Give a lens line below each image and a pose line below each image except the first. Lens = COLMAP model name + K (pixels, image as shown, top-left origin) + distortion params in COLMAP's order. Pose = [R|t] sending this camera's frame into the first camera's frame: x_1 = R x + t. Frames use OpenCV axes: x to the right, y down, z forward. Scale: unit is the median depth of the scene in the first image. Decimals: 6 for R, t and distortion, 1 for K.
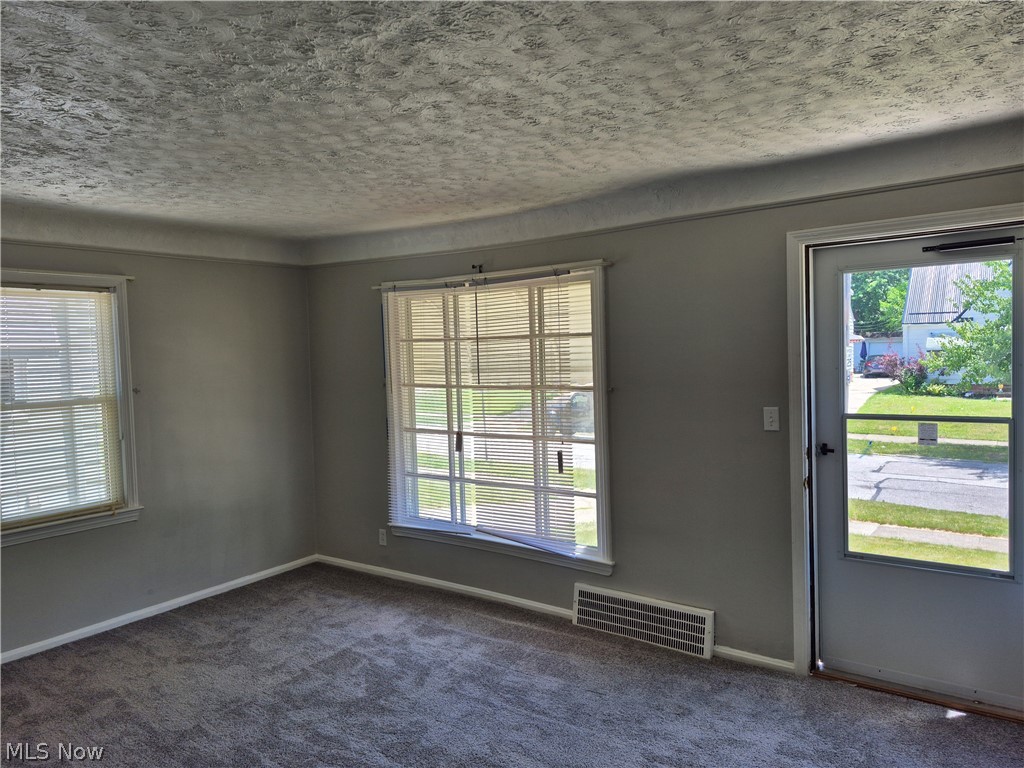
lens RADIAL K [[710.4, 0, 519.1], [0, 710.4, 386.9], [0, 0, 1]] dist [0.080716, -0.045760]
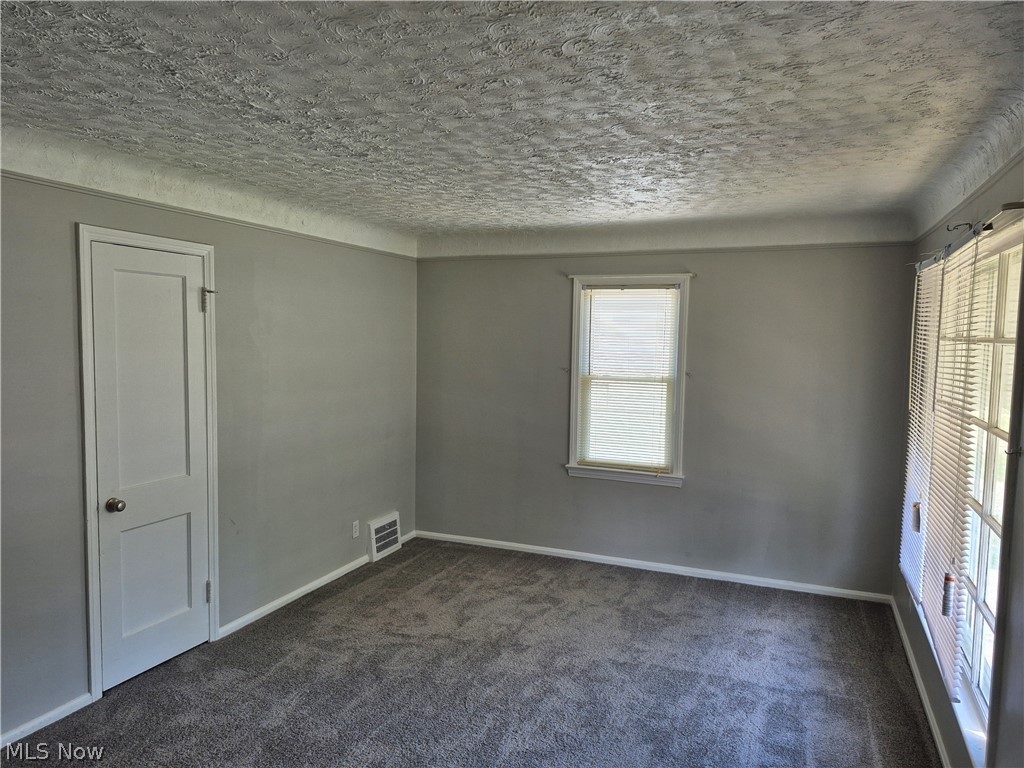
lens RADIAL K [[710.4, 0, 515.5], [0, 710.4, 386.0], [0, 0, 1]] dist [0.080716, -0.045760]
pose [[0.260187, 0.105012, -0.959831, 0.515504], [-0.079320, 0.993033, 0.087143, -0.058046], [0.962295, 0.053460, 0.266704, 0.485767]]
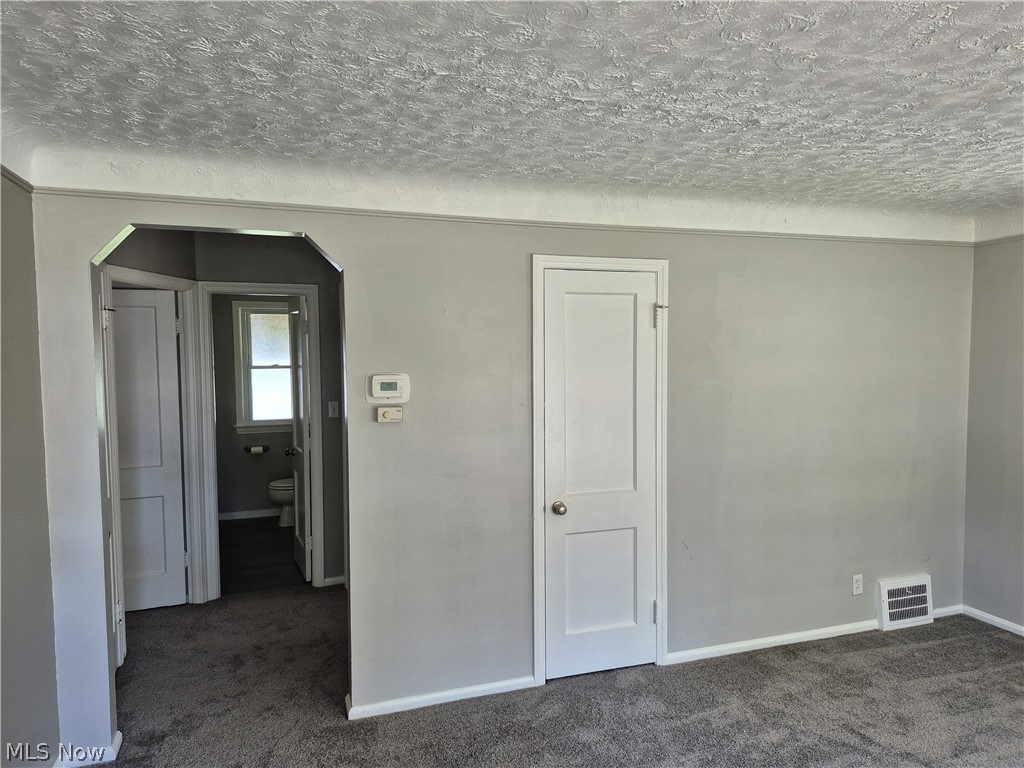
lens RADIAL K [[710.4, 0, 509.3], [0, 710.4, 385.9], [0, 0, 1]] dist [0.080716, -0.045760]
pose [[-0.533176, 0.074618, -0.842707, 0.383638], [-0.023630, 0.994401, 0.103000, -0.055246], [0.845674, 0.074831, -0.528427, 0.674073]]
